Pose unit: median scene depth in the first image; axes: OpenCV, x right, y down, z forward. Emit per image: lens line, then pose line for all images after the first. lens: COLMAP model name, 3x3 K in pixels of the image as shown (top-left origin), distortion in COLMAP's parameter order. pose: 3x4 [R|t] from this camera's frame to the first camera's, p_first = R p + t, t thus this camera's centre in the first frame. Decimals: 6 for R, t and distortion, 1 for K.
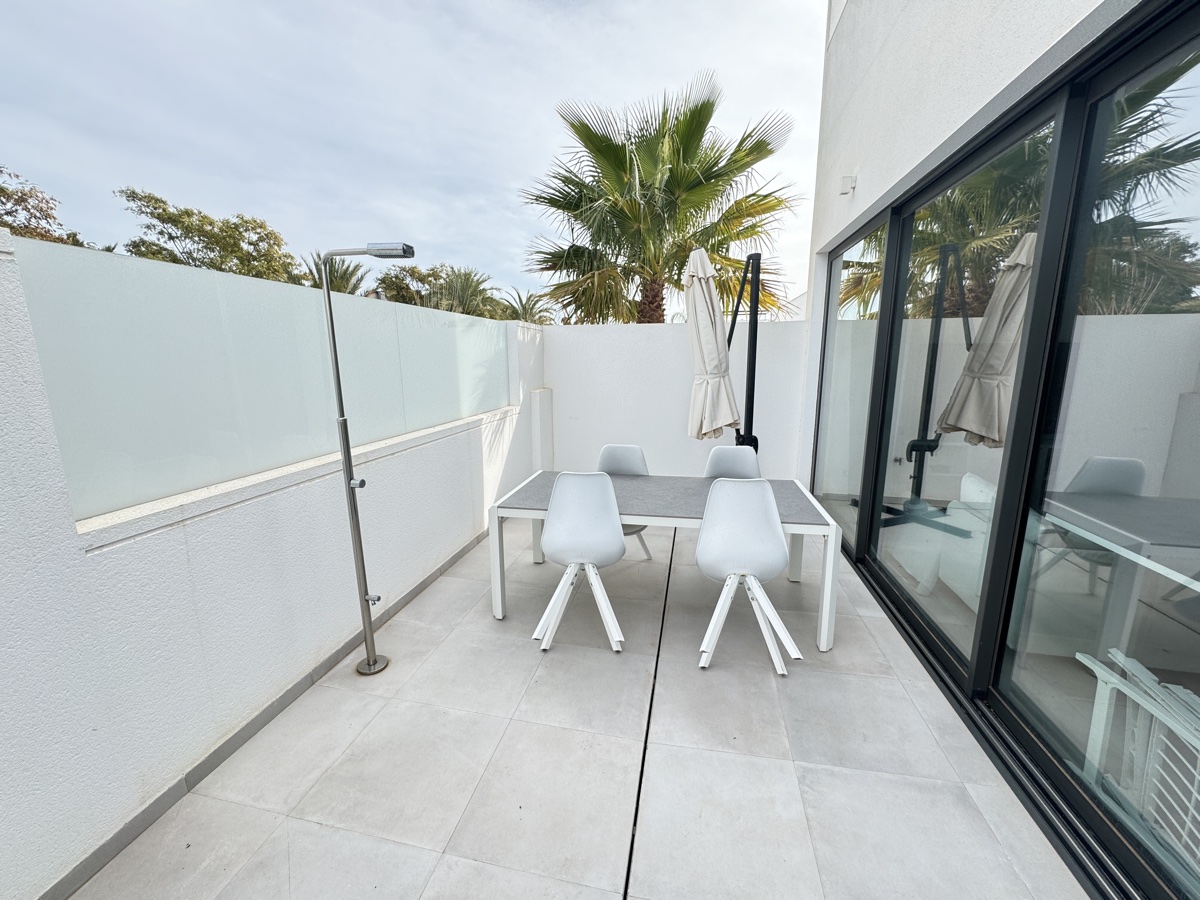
lens RADIAL K [[476.1, 0, 598.5], [0, 476.1, 451.2], [0, 0, 1]] dist [-0.001990, -0.000111]
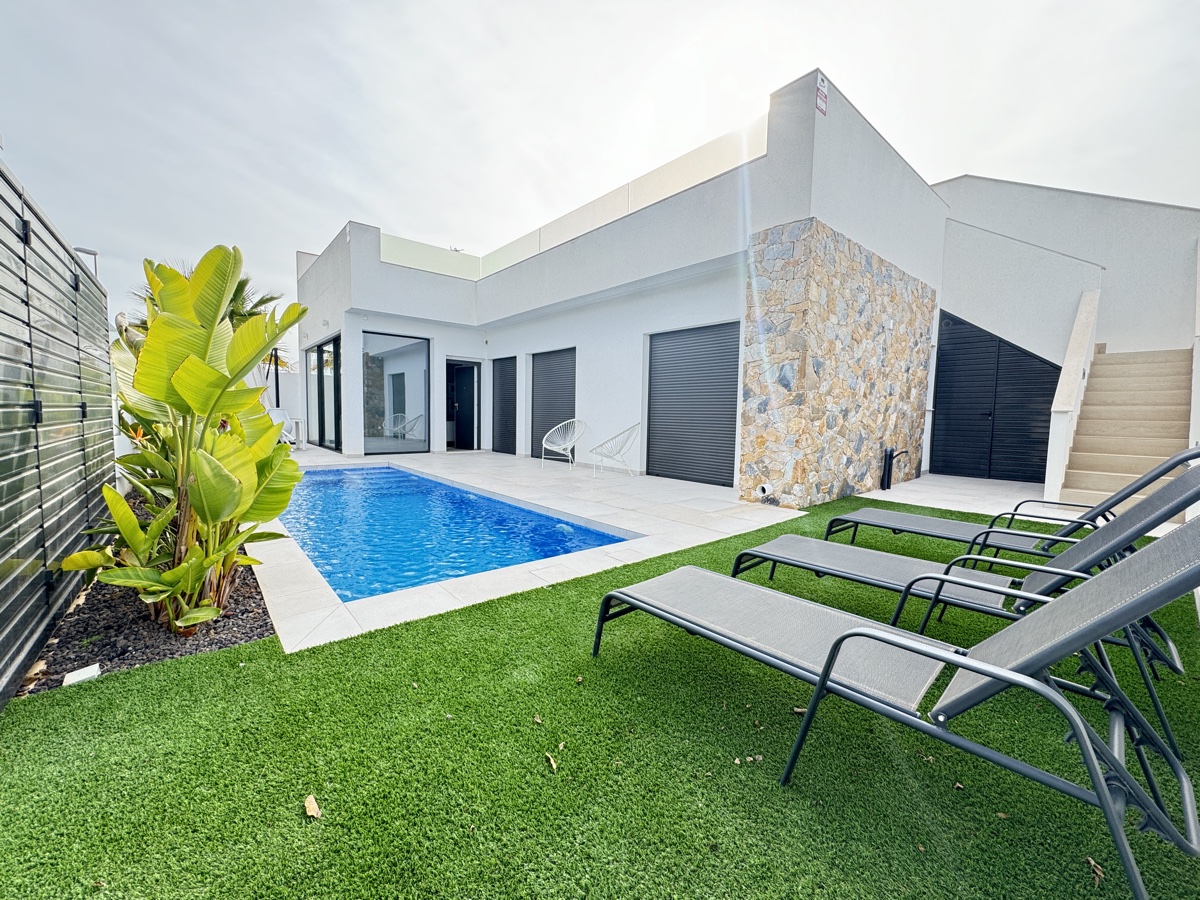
lens RADIAL K [[476.1, 0, 596.9], [0, 476.1, 446.3], [0, 0, 1]] dist [-0.001990, -0.000111]
pose [[0.622969, -0.049787, 0.780661, -0.601915], [0.134825, 0.989872, -0.044460, 0.459325], [-0.770540, 0.132950, 0.623371, -1.820720]]
